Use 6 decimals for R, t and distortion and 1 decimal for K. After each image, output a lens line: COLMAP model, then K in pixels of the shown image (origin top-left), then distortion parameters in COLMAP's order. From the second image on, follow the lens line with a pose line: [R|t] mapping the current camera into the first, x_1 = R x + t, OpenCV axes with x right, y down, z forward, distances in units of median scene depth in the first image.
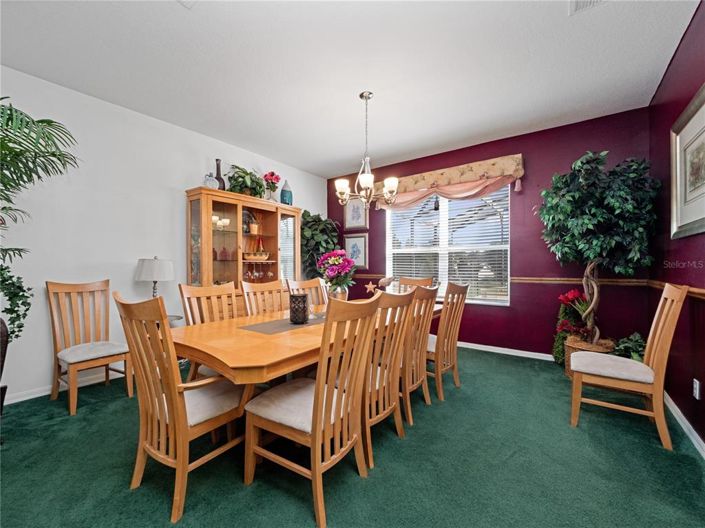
lens RADIAL K [[300.7, 0, 346.9], [0, 300.7, 267.4], [0, 0, 1]] dist [-0.000292, -0.000189]
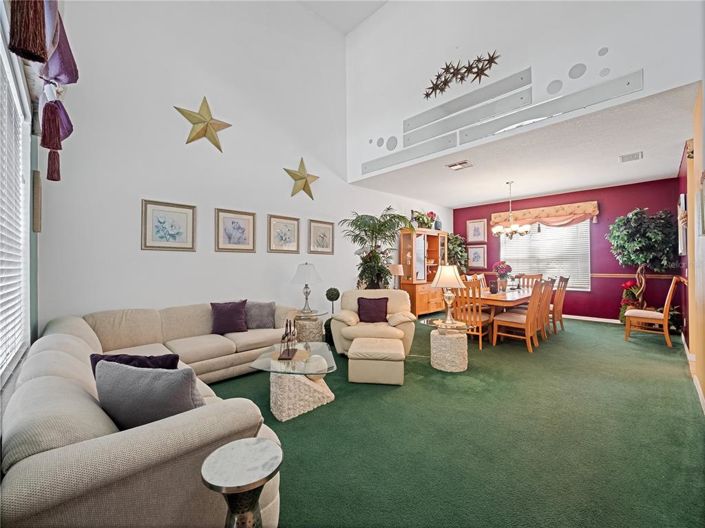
lens RADIAL K [[297.8, 0, 350.1], [0, 297.8, 261.4], [0, 0, 1]] dist [-0.000700, -0.000189]
pose [[0.986422, -0.008467, -0.164011, -0.633218], [0.007719, 0.999957, -0.005199, -0.047302], [0.164048, 0.003862, 0.986445, -1.073902]]
